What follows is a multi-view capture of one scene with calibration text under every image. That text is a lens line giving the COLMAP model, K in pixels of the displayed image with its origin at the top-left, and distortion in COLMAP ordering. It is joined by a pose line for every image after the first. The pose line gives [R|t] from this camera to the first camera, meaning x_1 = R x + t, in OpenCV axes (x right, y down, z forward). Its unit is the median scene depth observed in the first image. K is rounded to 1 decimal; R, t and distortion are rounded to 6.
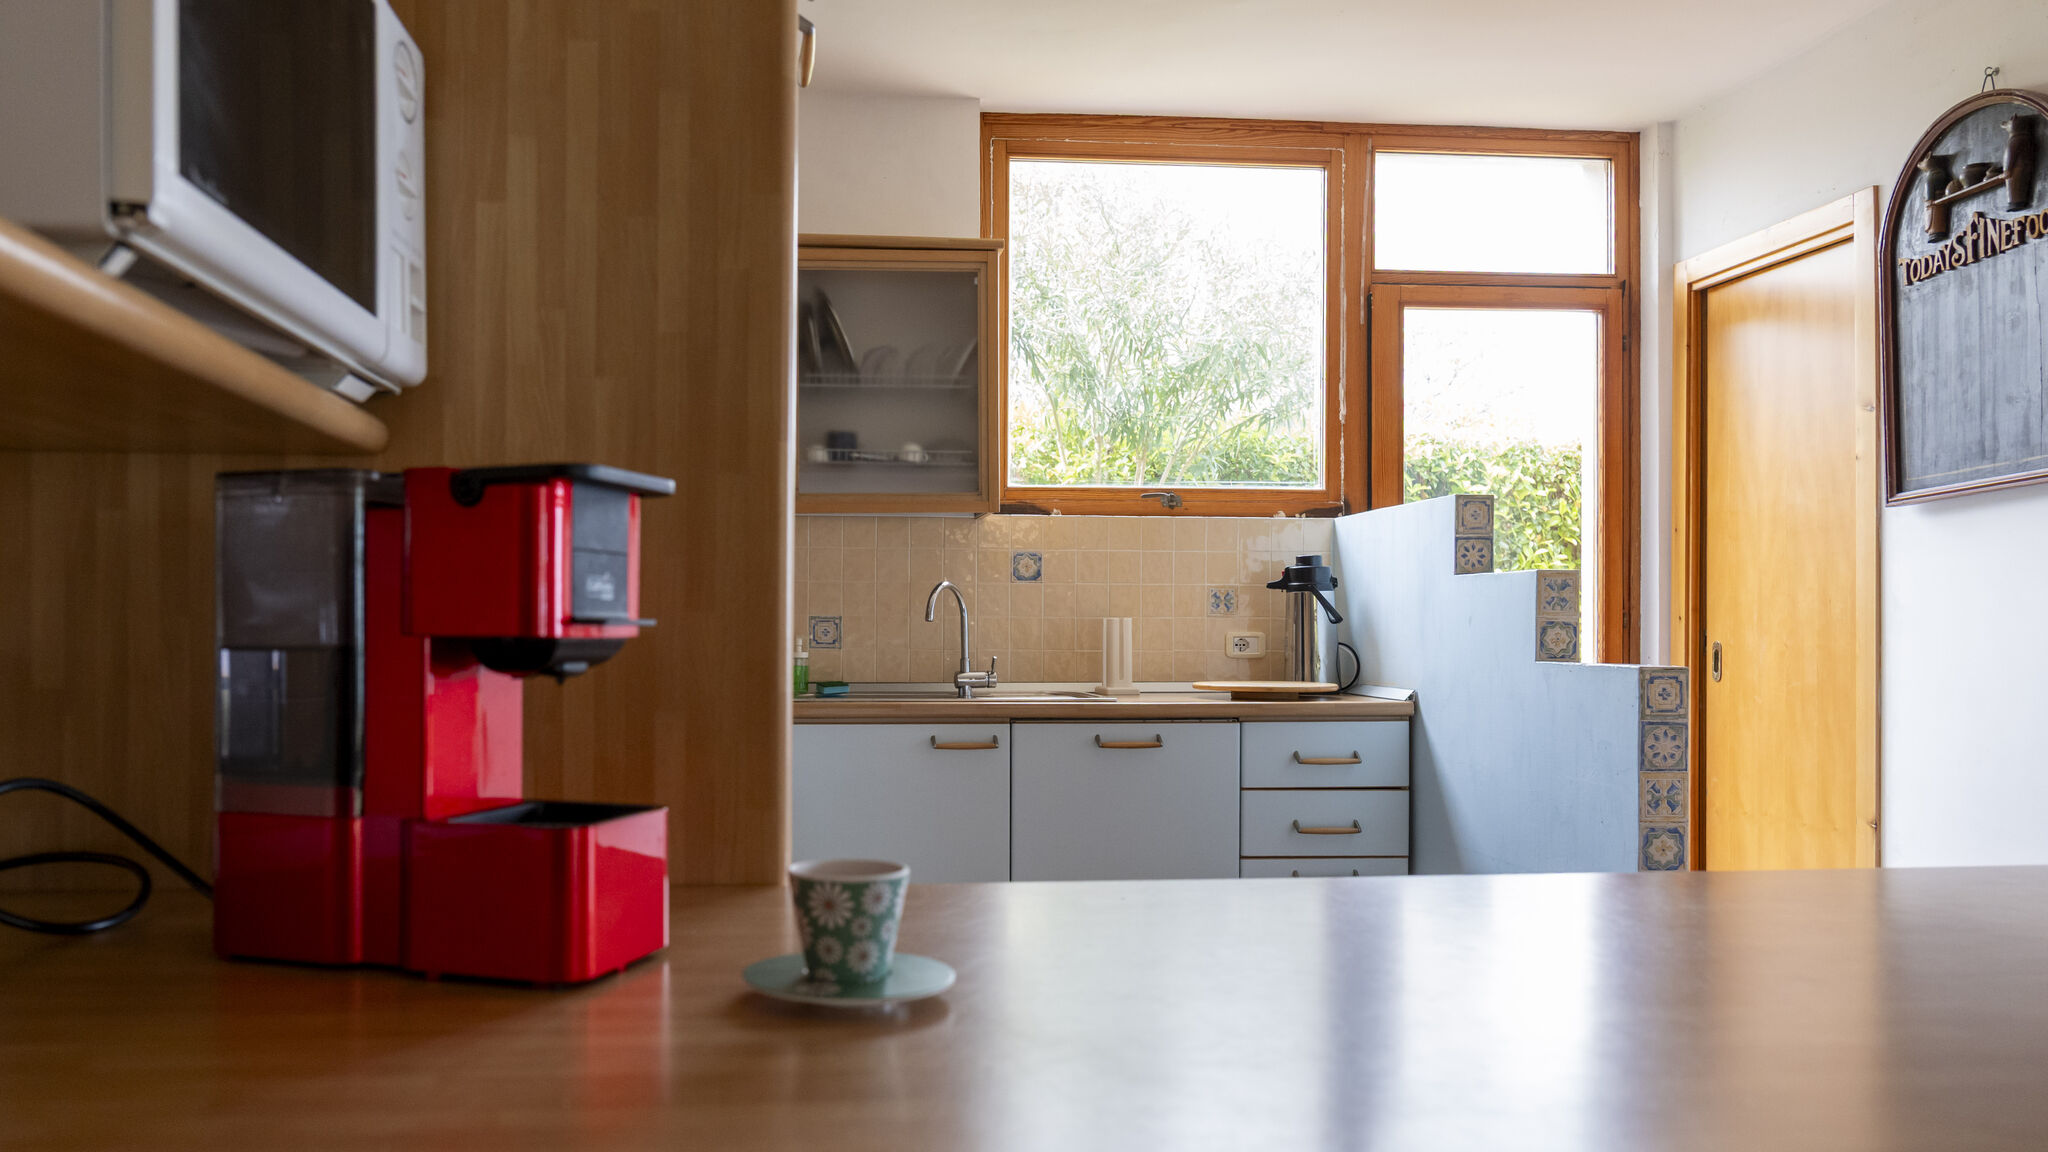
lens RADIAL K [[1485.7, 0, 933.3], [0, 1485.7, 640.0], [0, 0, 1]] dist [-0.013200, 0.001337]
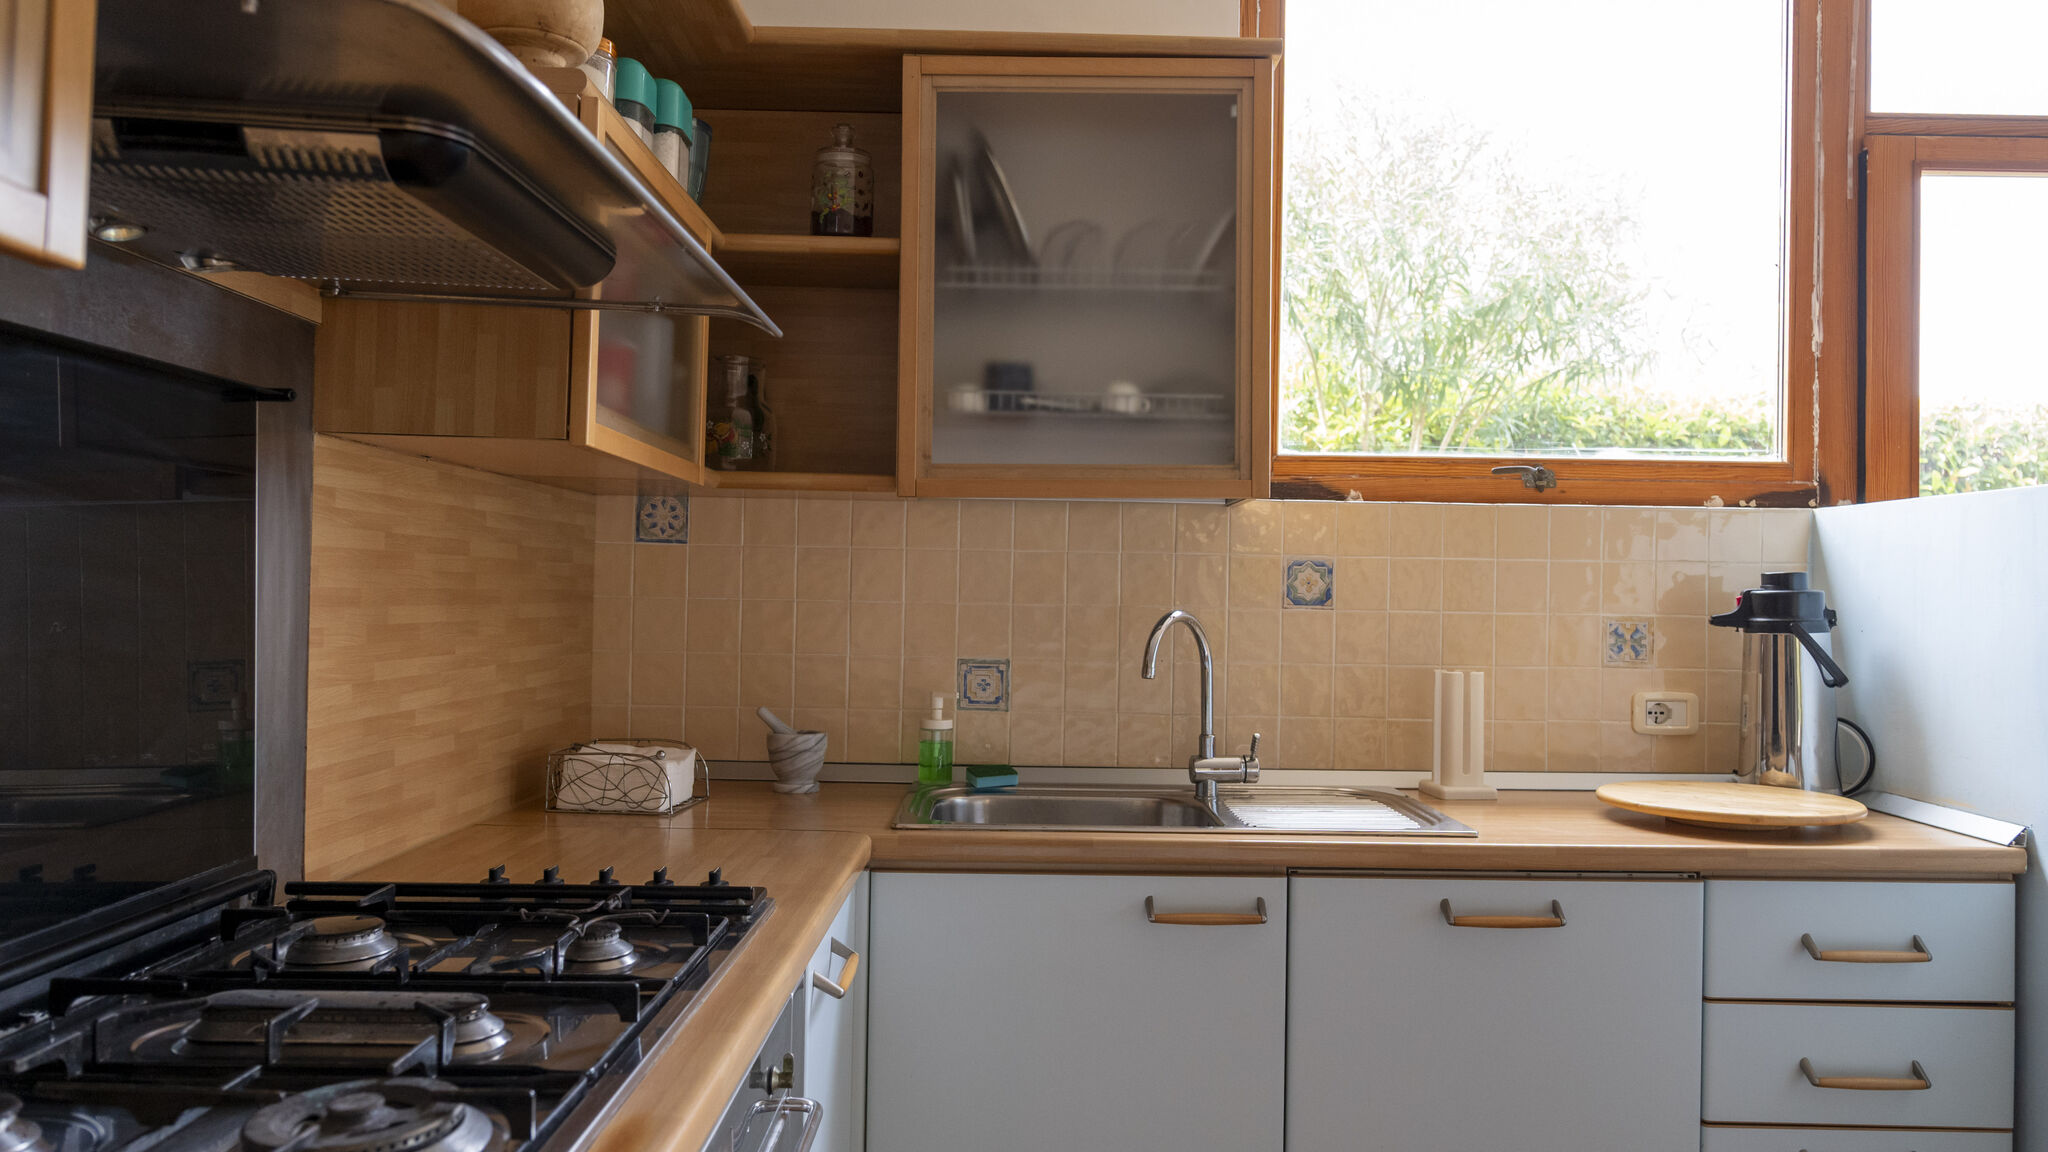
lens RADIAL K [[1456.1, 0, 1034.3], [0, 1456.1, 567.9], [0, 0, 1]] dist [-0.010696, 0.005537]
pose [[0.995482, 0.013145, -0.094040, 0.005970], [-0.015340, 0.999626, -0.022650, -0.041491], [0.093707, 0.023990, 0.995311, 0.394335]]
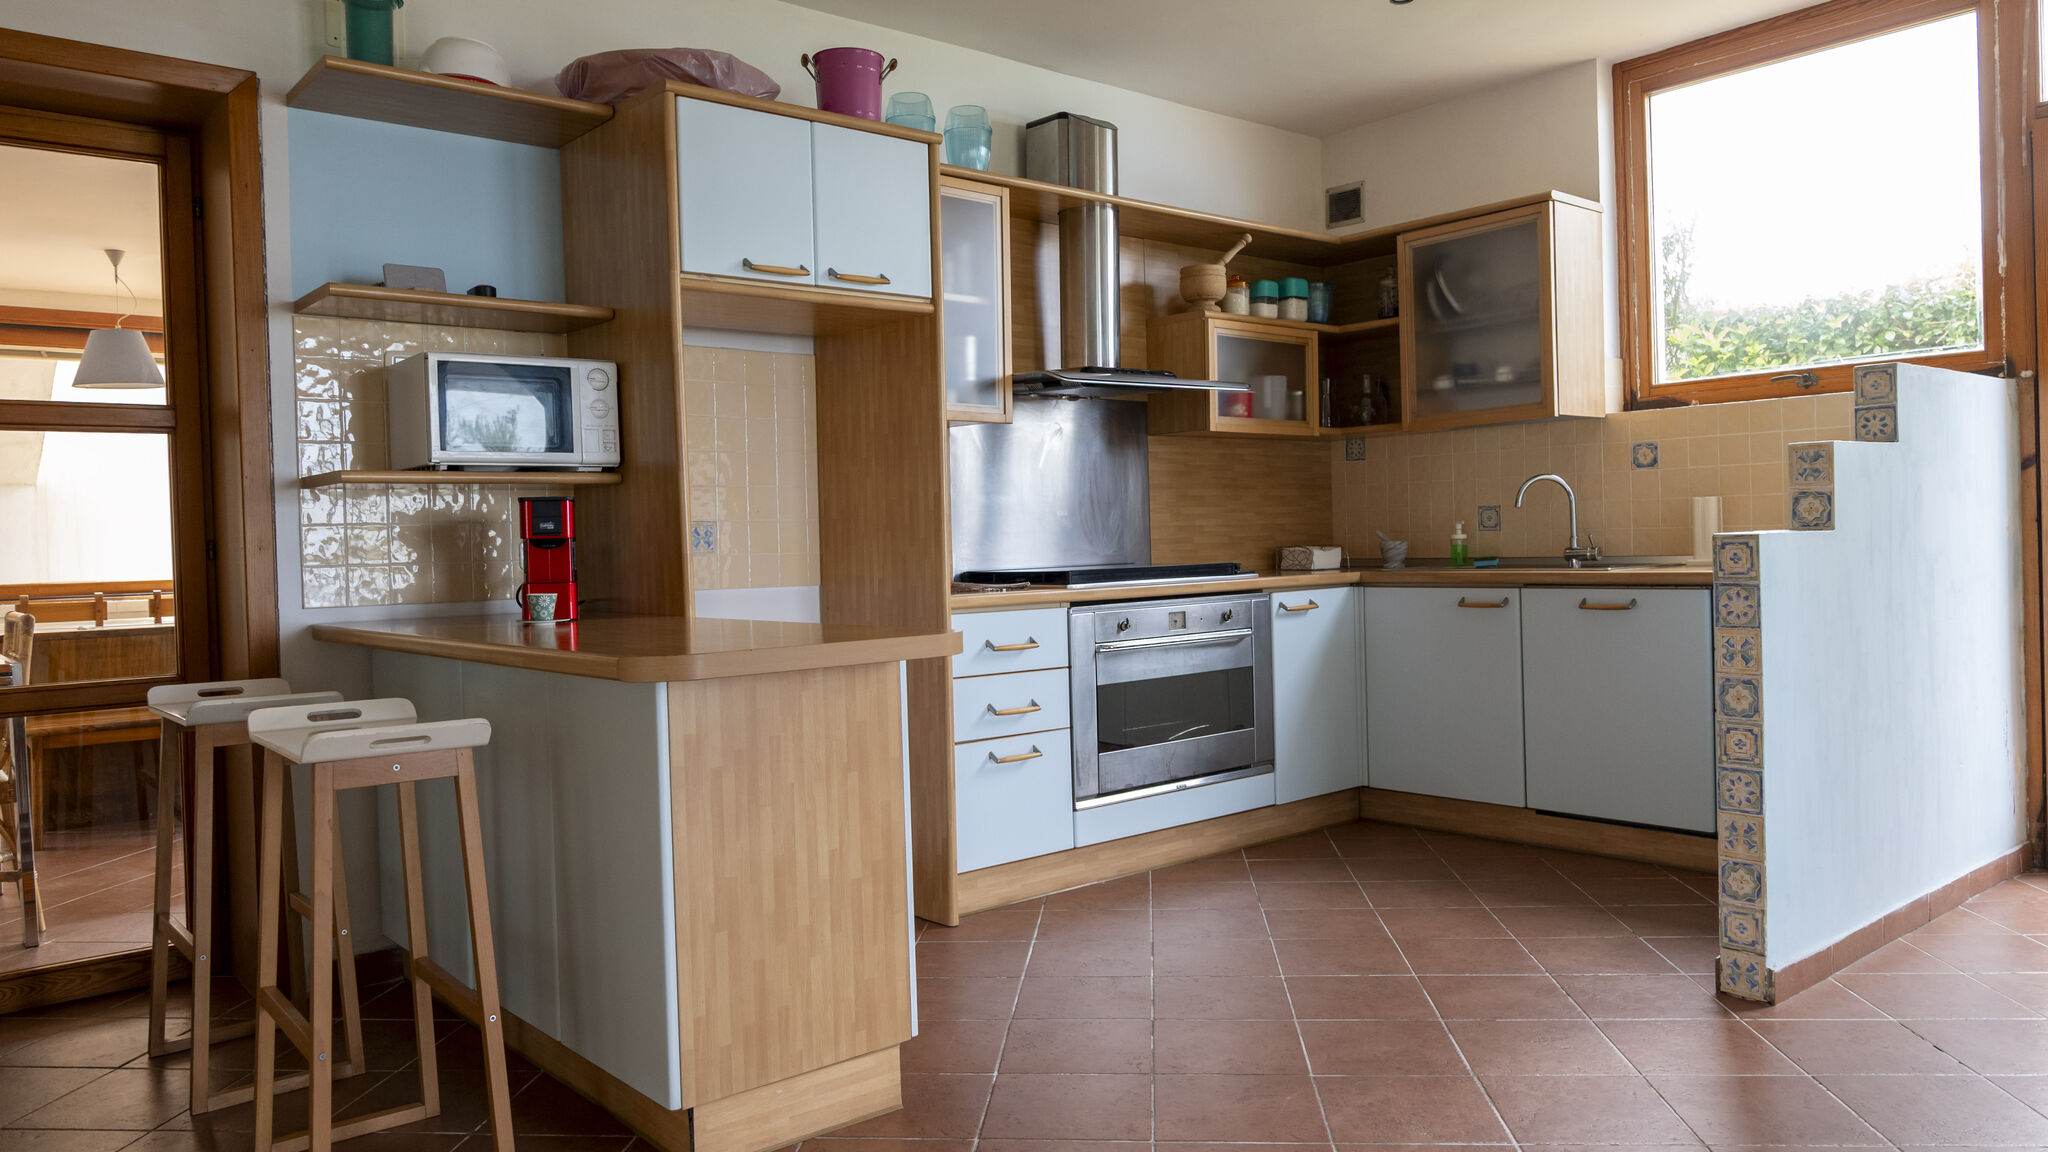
lens RADIAL K [[1485.7, 0, 1039.3], [0, 1485.7, 564.9], [0, 0, 1]] dist [-0.013200, 0.001337]
pose [[0.566790, -0.005600, -0.823843, 0.764531], [0.026175, 0.999594, 0.011213, 0.010567], [0.823446, -0.027920, 0.566707, -0.039574]]
